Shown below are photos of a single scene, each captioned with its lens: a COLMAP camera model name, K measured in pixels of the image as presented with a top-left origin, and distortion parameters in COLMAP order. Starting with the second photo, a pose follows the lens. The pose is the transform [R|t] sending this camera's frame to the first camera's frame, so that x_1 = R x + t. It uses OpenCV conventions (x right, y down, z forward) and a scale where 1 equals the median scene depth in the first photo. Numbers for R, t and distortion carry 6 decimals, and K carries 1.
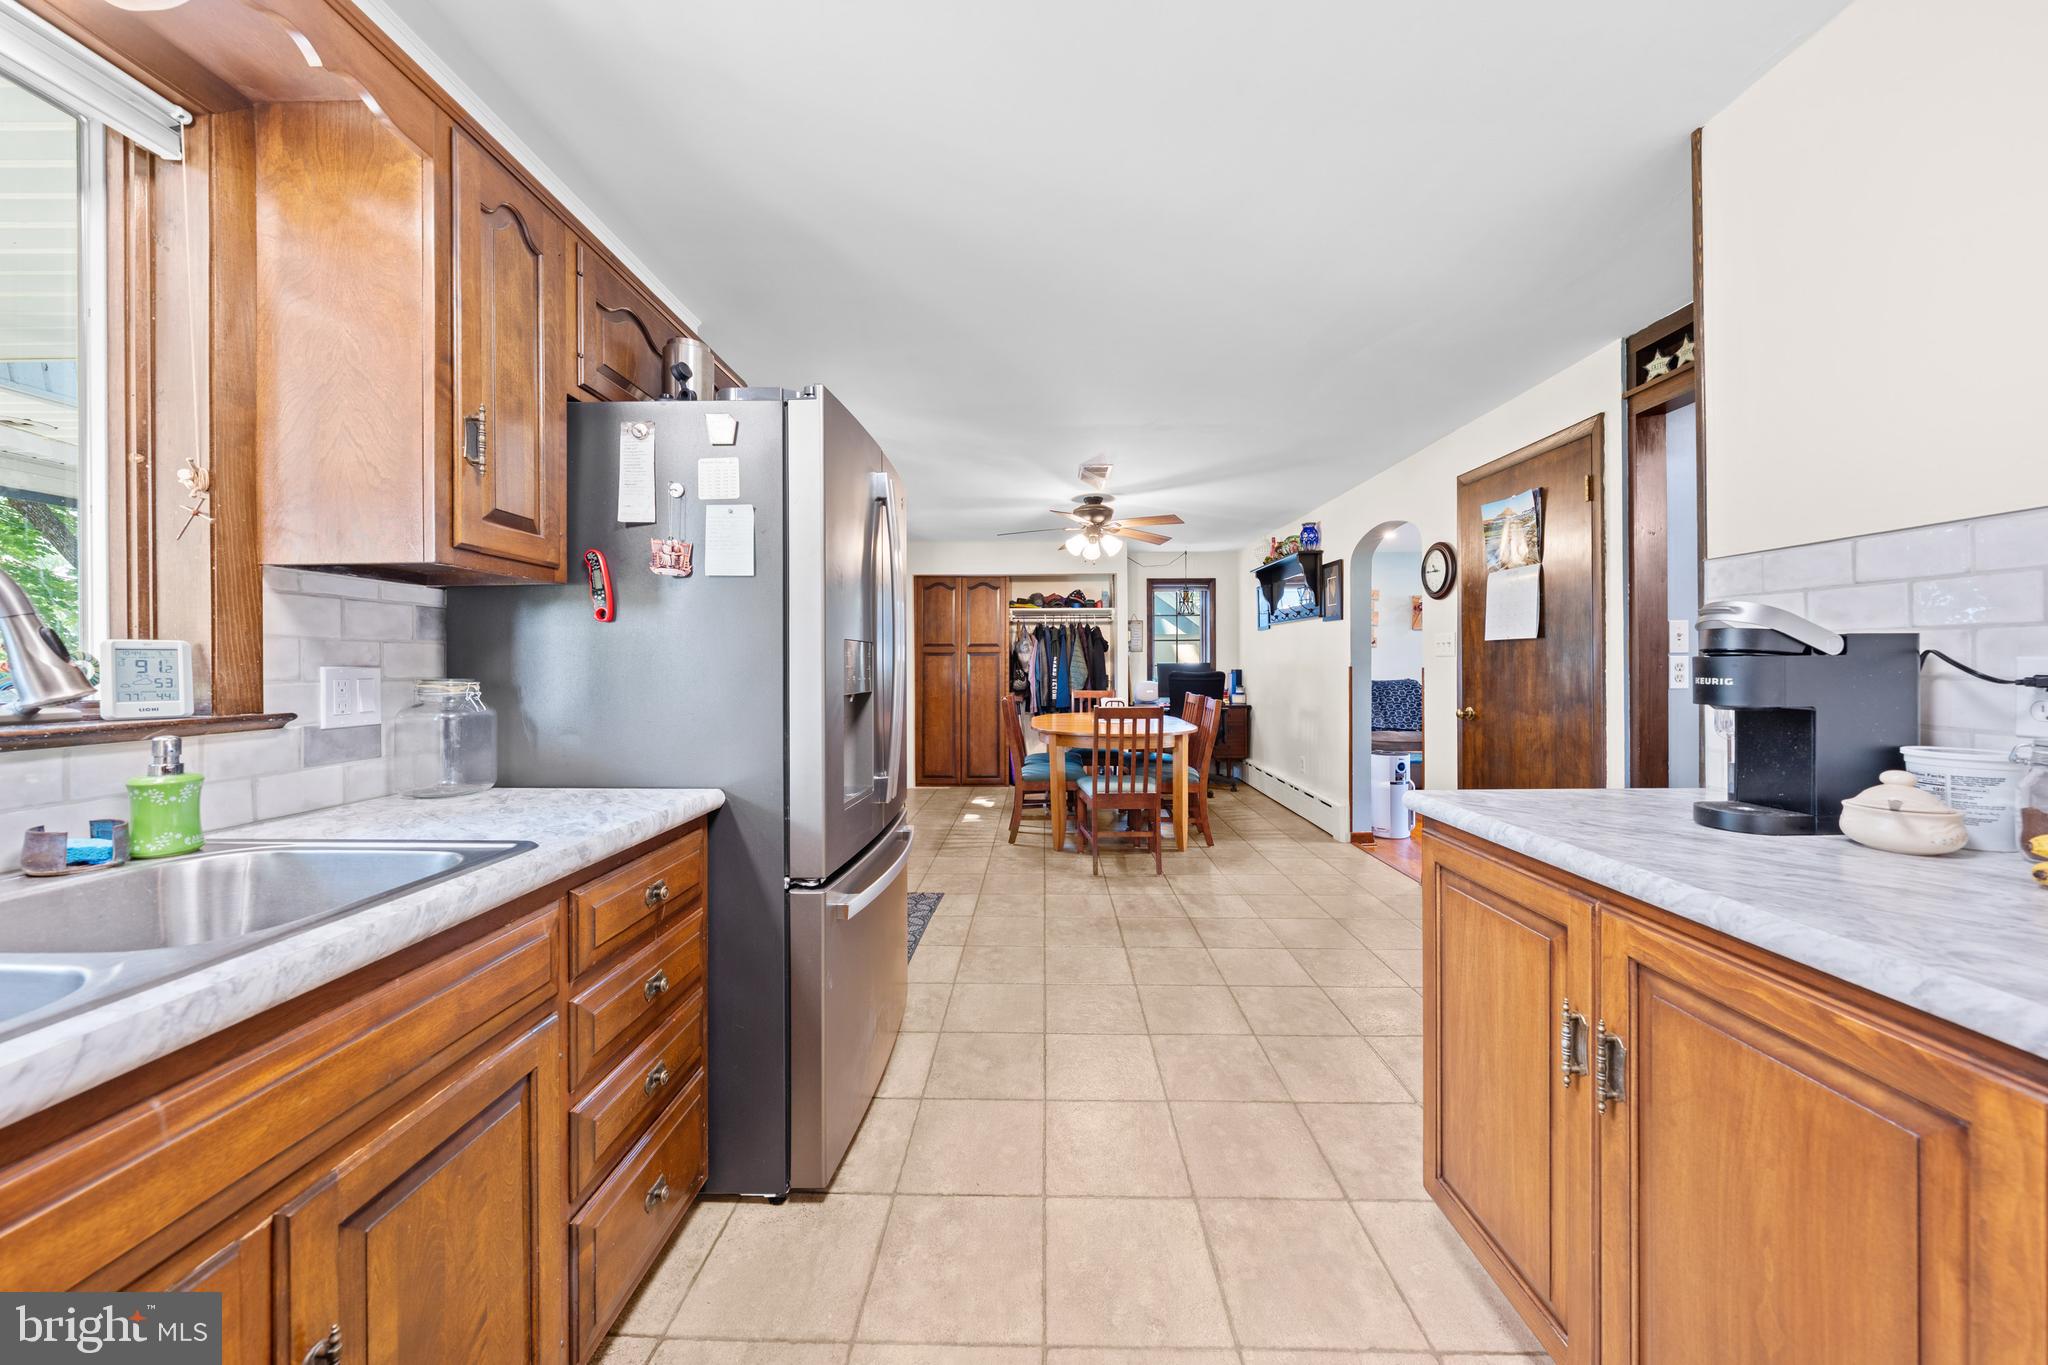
lens RADIAL K [[691.6, 0, 1026.6], [0, 691.6, 666.7], [0, 0, 1]] dist [-0.007686, 0.000184]
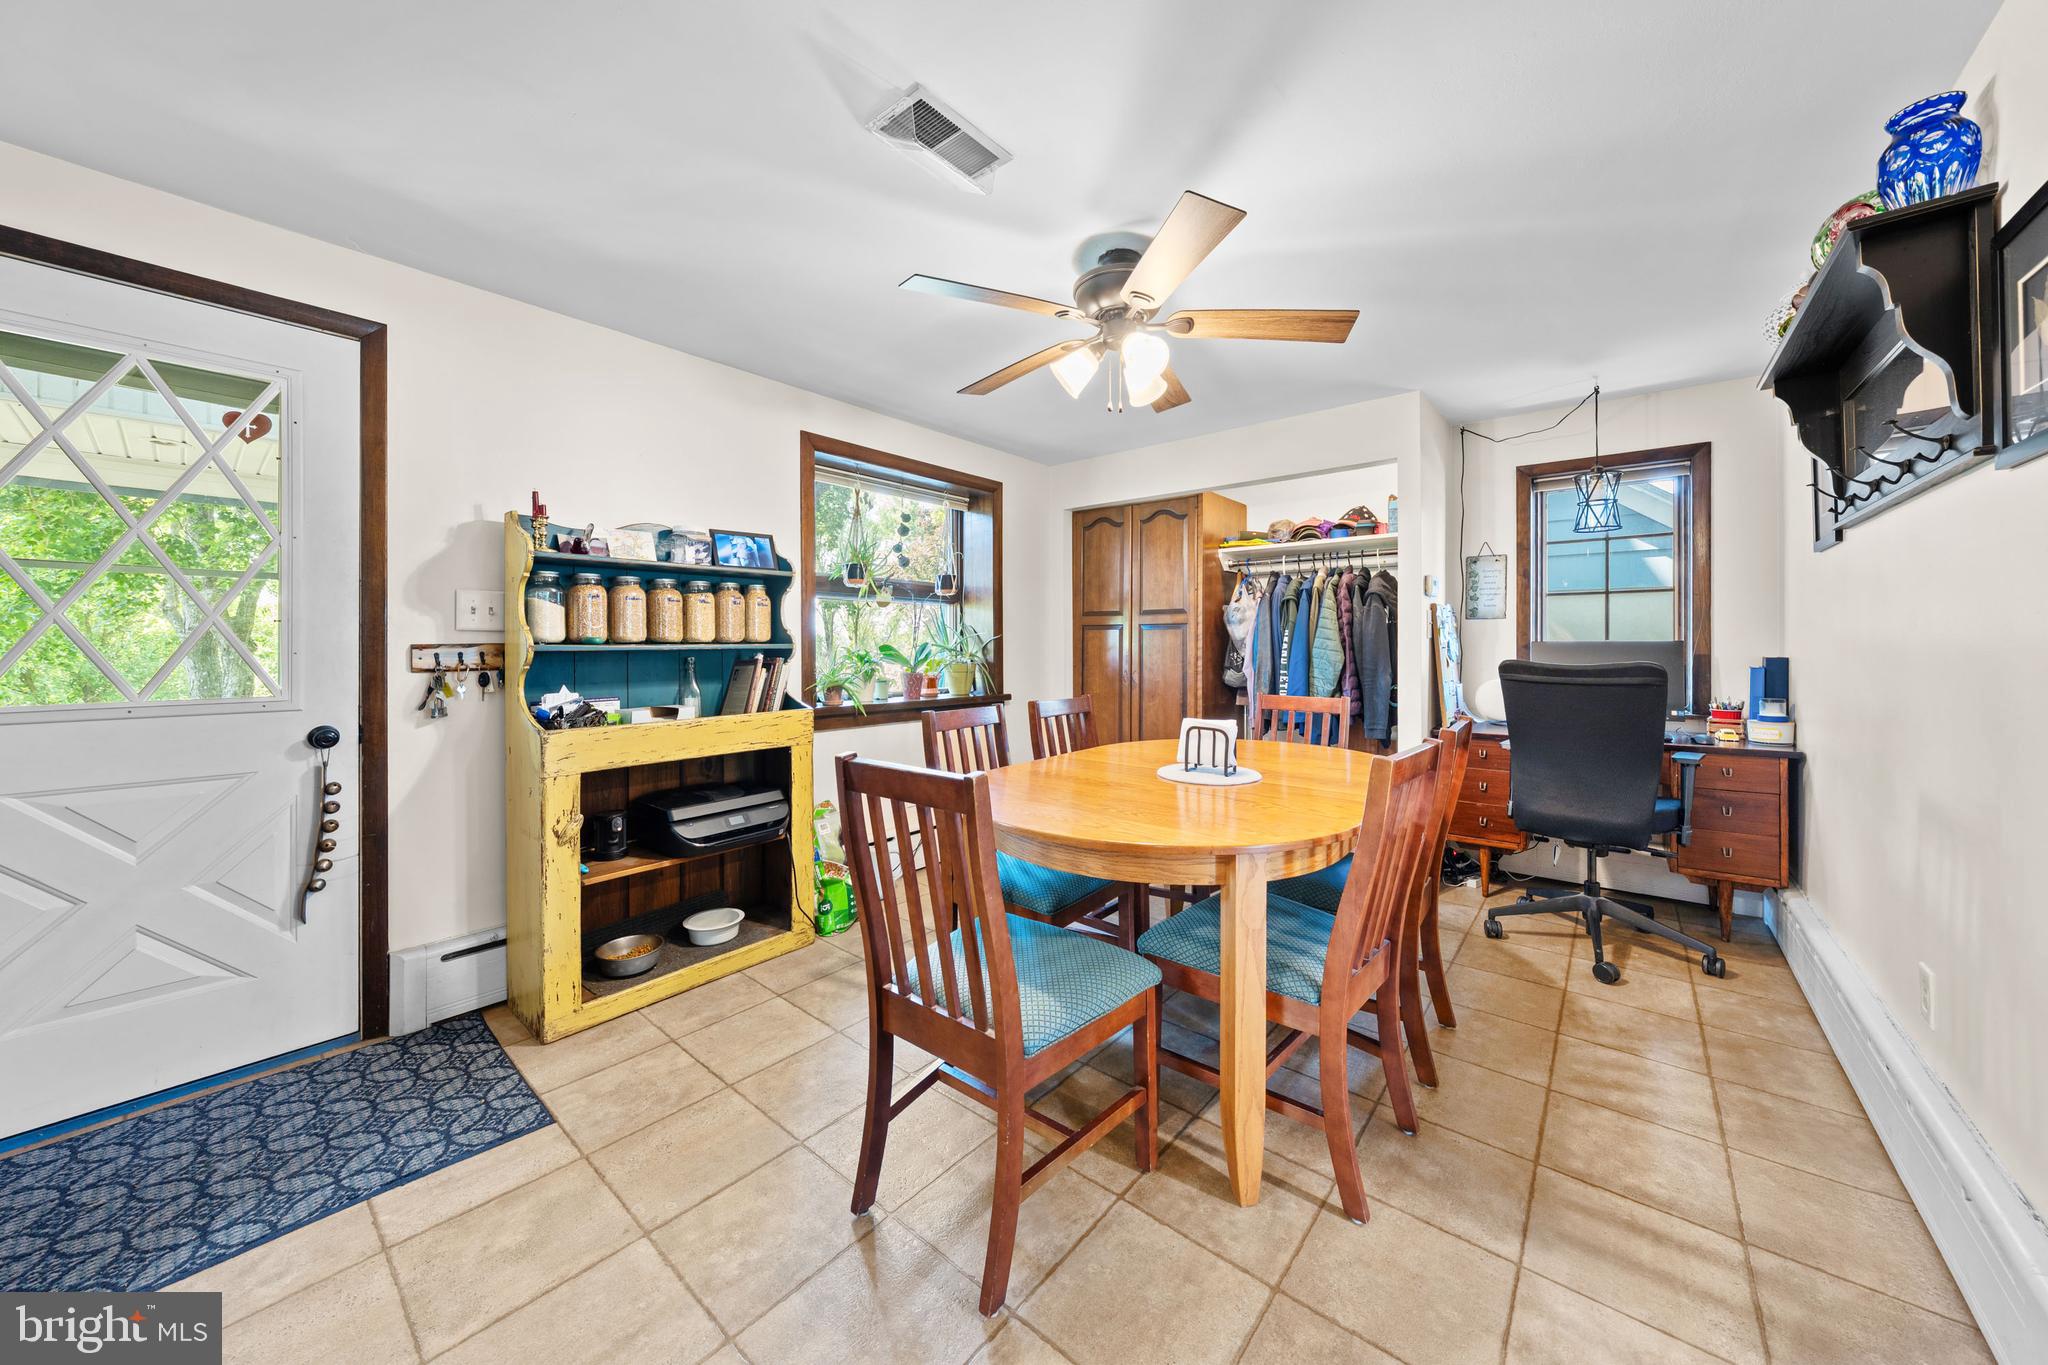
lens RADIAL K [[691.6, 0, 1039.3], [0, 691.6, 648.8], [0, 0, 1]] dist [-0.007686, 0.000184]
pose [[0.784256, 0.006923, -0.620399, 0.230665], [-0.007561, 0.999970, 0.001599, 0.001525], [0.620391, 0.003437, 0.784285, 0.450127]]
